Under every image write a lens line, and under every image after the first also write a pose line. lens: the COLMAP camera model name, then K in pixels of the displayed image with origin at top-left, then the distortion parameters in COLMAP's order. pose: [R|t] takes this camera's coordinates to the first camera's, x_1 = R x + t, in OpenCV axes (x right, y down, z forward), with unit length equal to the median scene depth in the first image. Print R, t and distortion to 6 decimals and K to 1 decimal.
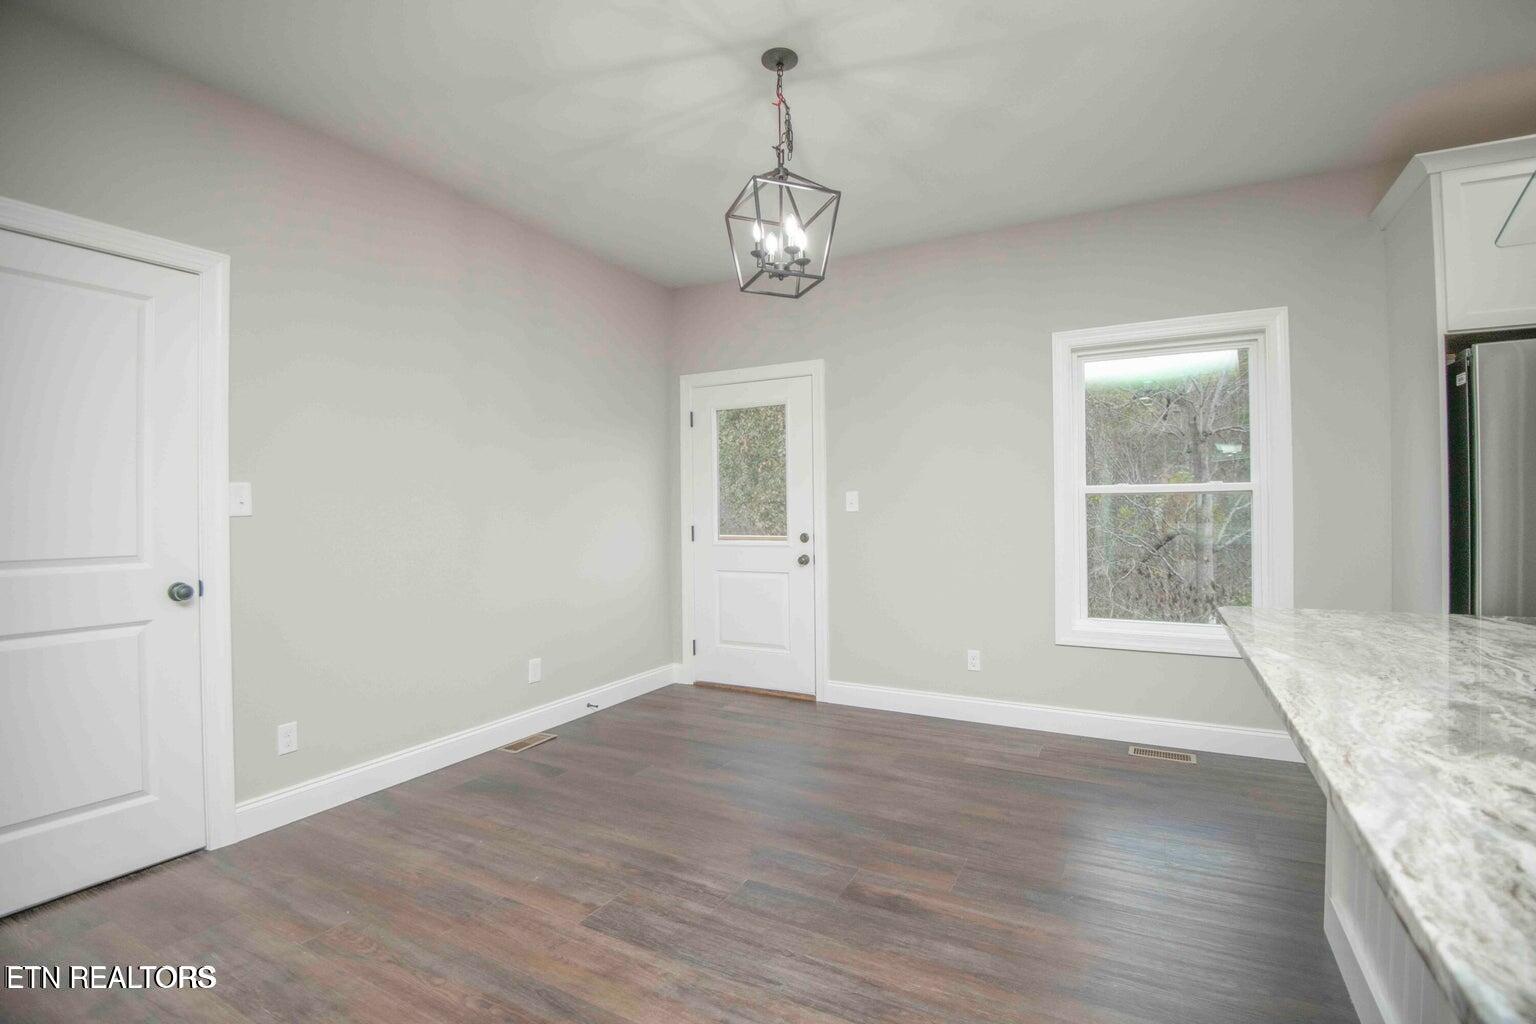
lens RADIAL K [[702.4, 0, 781.4], [0, 702.4, 505.0], [0, 0, 1]] dist [-0.018727, -0.010156]
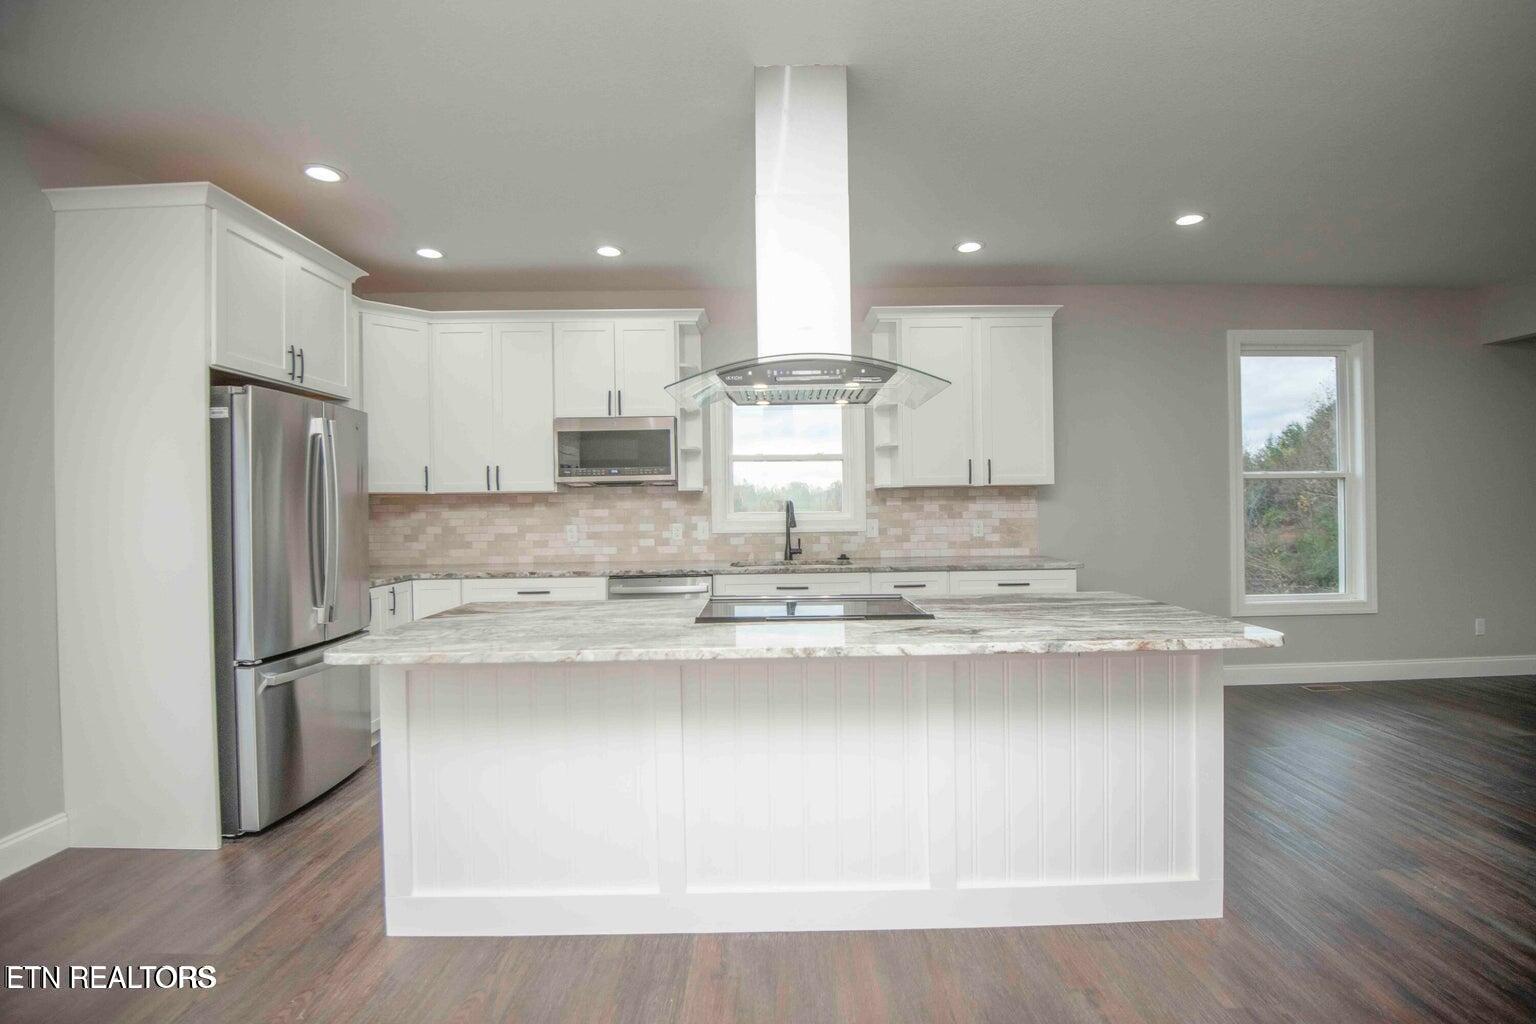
lens RADIAL K [[702.4, 0, 788.9], [0, 702.4, 508.4], [0, 0, 1]] dist [-0.018727, -0.010156]
pose [[-0.487630, 0.013544, 0.872946, -0.293717], [0.014428, 0.999868, -0.007454, -0.014260], [-0.872931, 0.008960, -0.487761, 0.625194]]
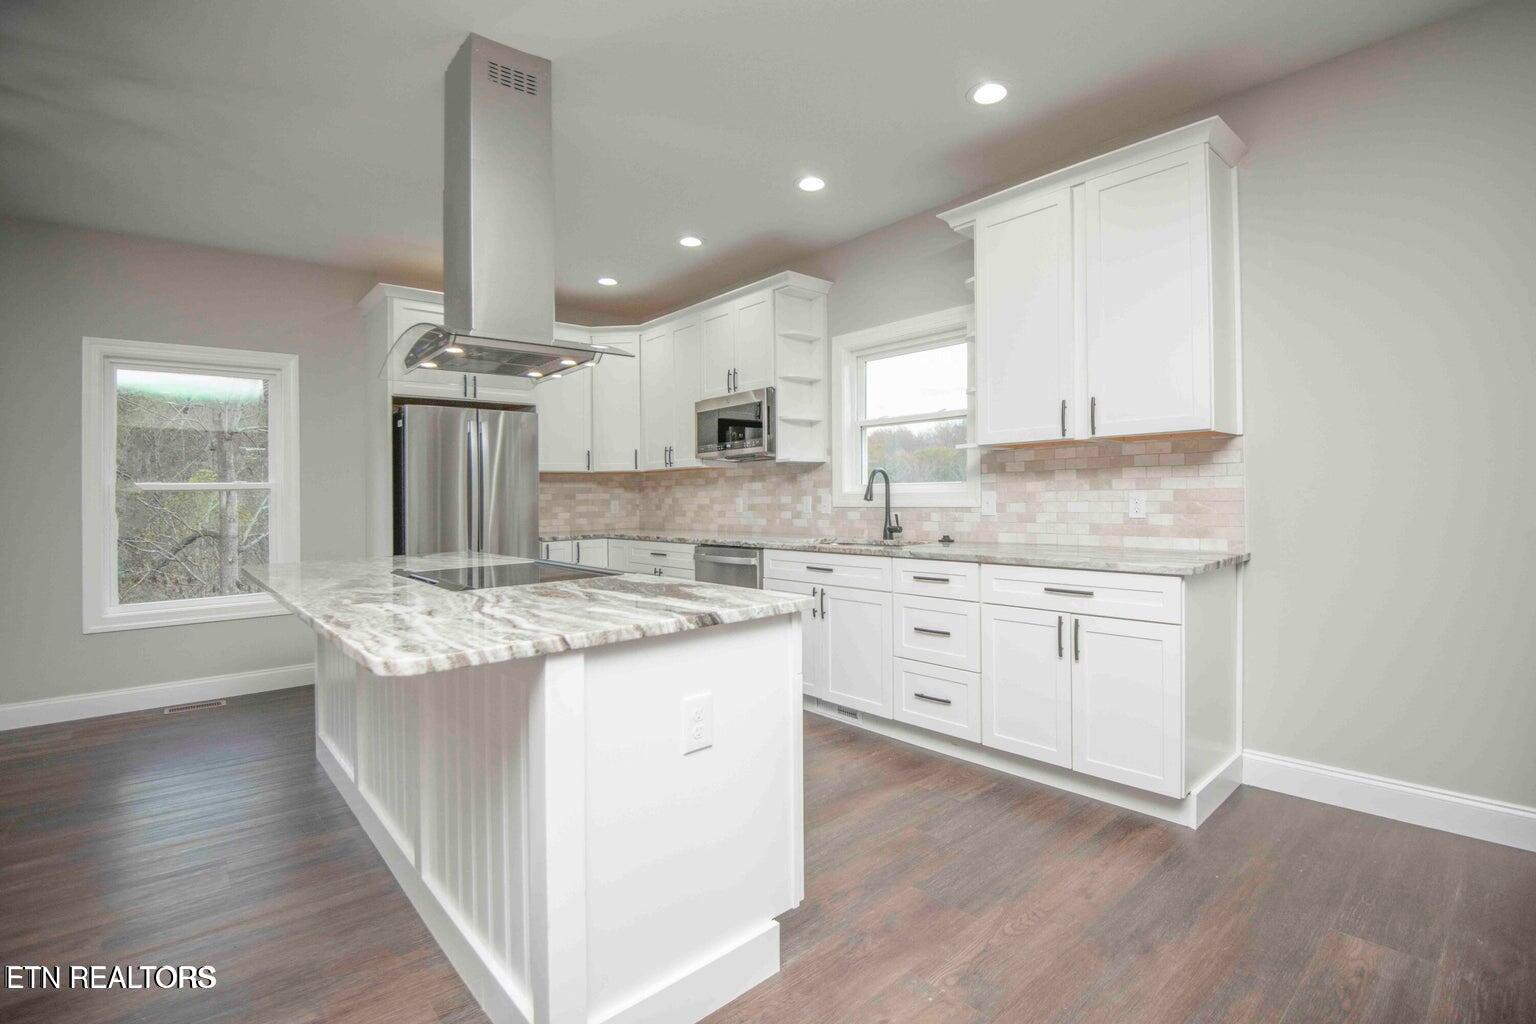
lens RADIAL K [[702.4, 0, 777.9], [0, 702.4, 485.6], [0, 0, 1]] dist [-0.018727, -0.010156]
pose [[0.346285, 0.015610, 0.938000, -0.245584], [0.011224, 0.999721, -0.020780, 0.012828], [-0.938062, 0.017724, 0.346013, -0.395533]]
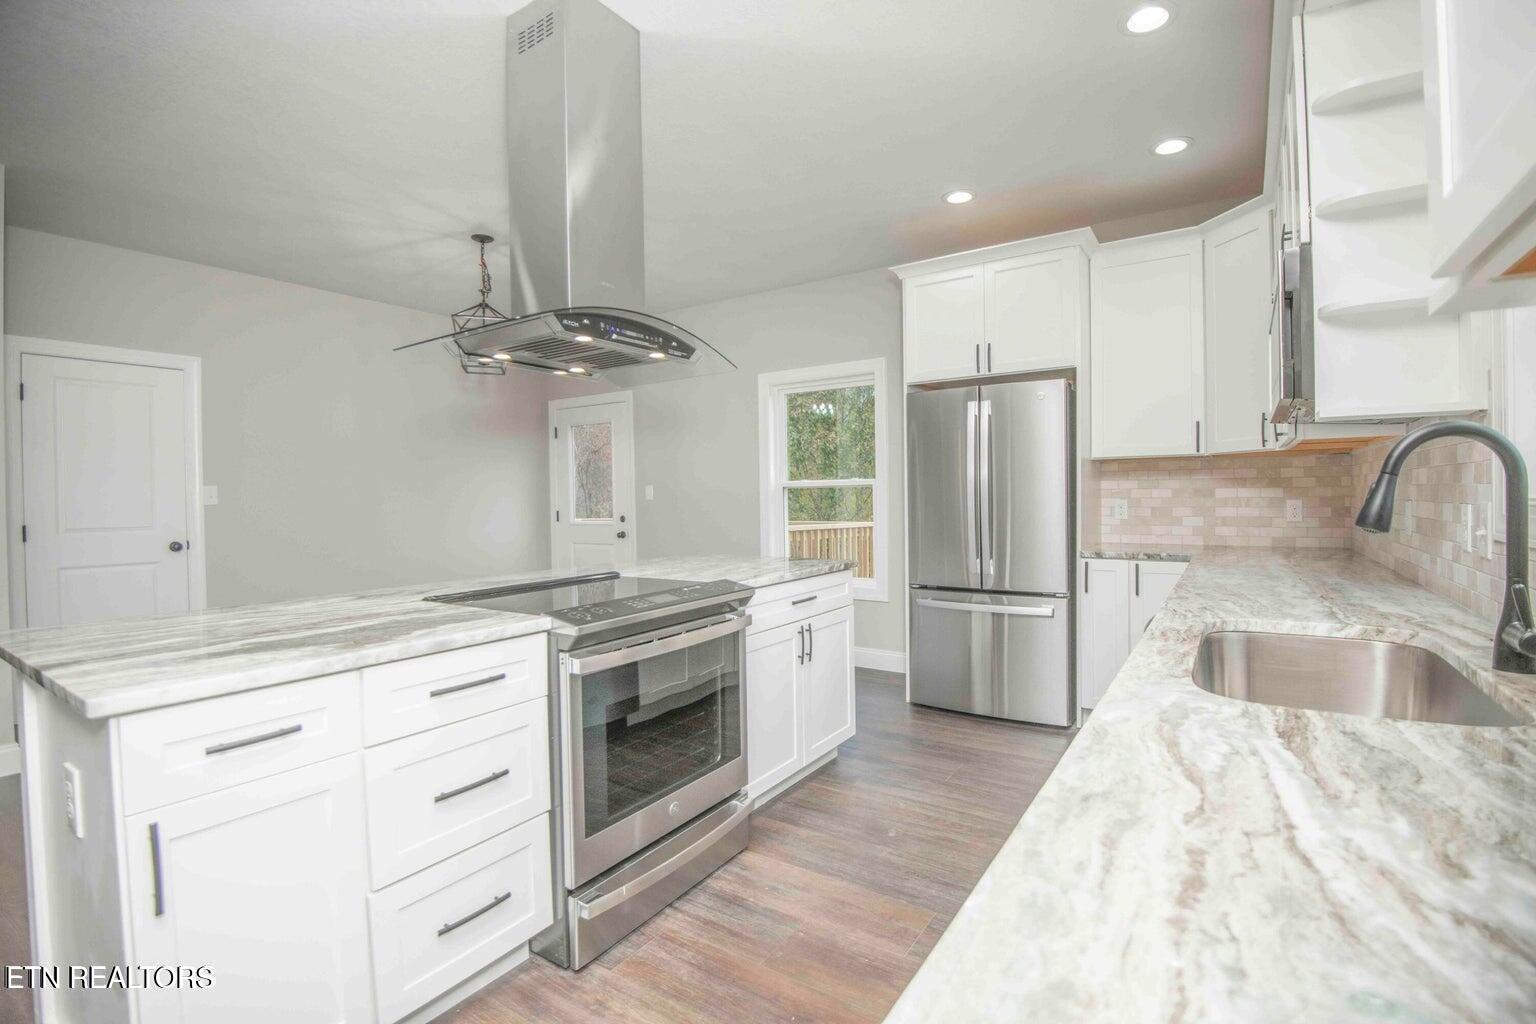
lens RADIAL K [[702.4, 0, 773.0], [0, 702.4, 503.0], [0, 0, 1]] dist [-0.018727, -0.010156]
pose [[0.994878, -0.003293, -0.101027, 0.706058], [0.004902, 0.999865, 0.015682, -0.008142], [0.100961, -0.016097, 0.994760, -0.521189]]
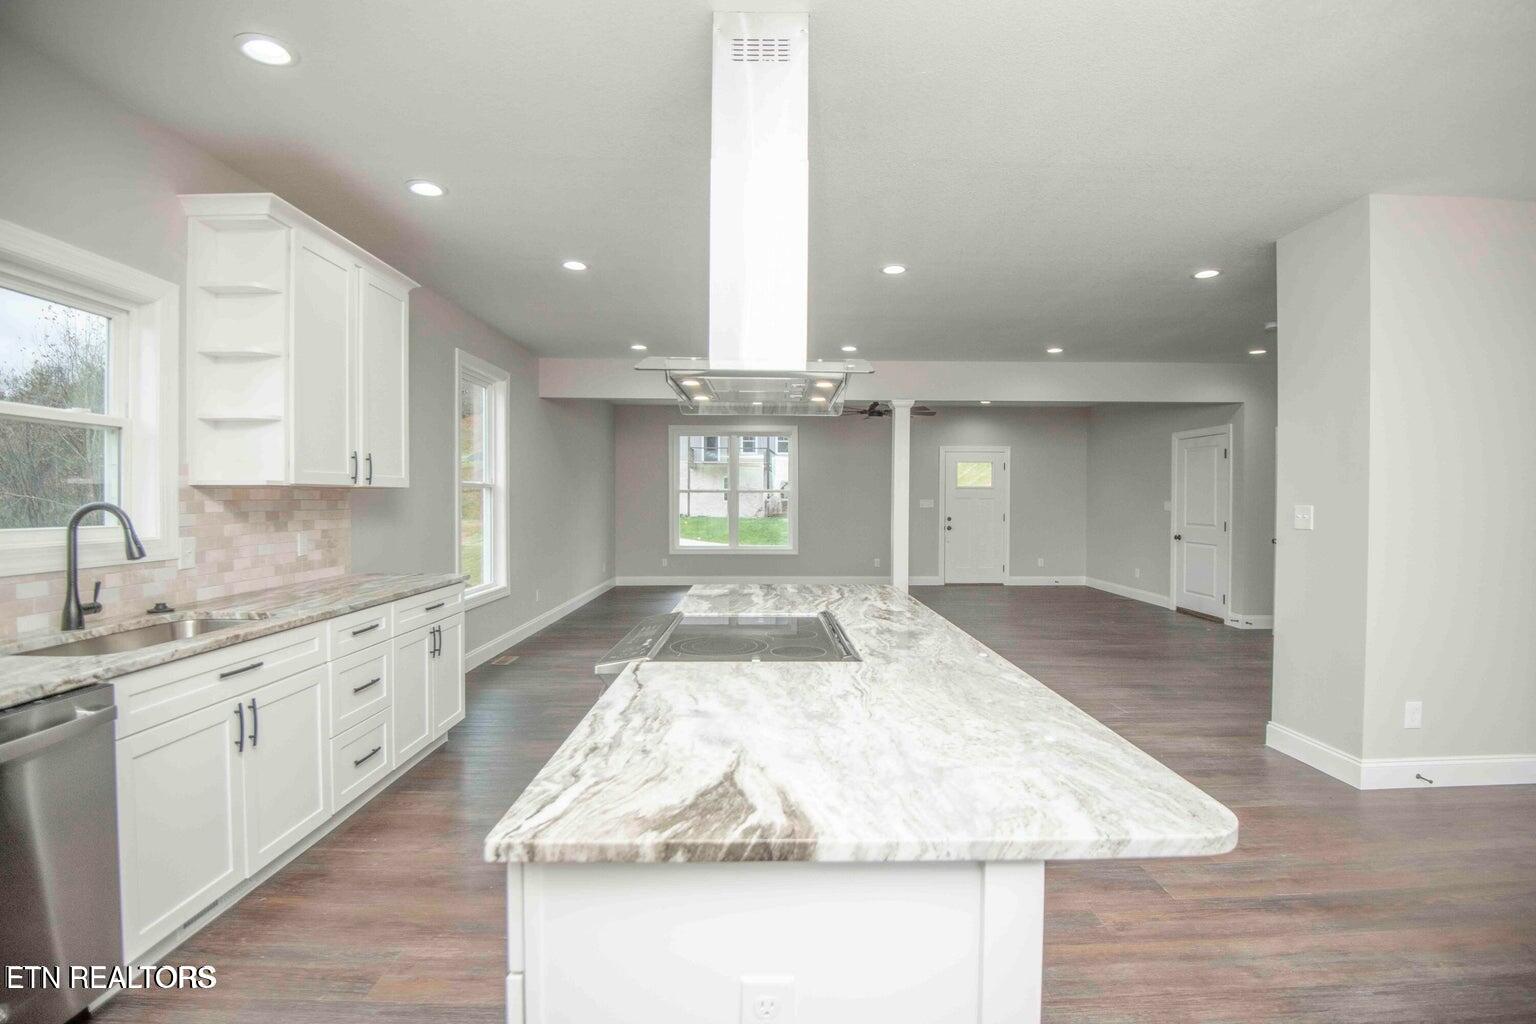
lens RADIAL K [[702.4, 0, 779.0], [0, 702.4, 503.4], [0, 0, 1]] dist [-0.018727, -0.010156]
pose [[-0.875495, 0.009713, -0.483129, 0.759414], [0.006804, 0.999947, 0.007772, -0.045215], [0.483179, 0.003517, -0.875515, 0.857028]]
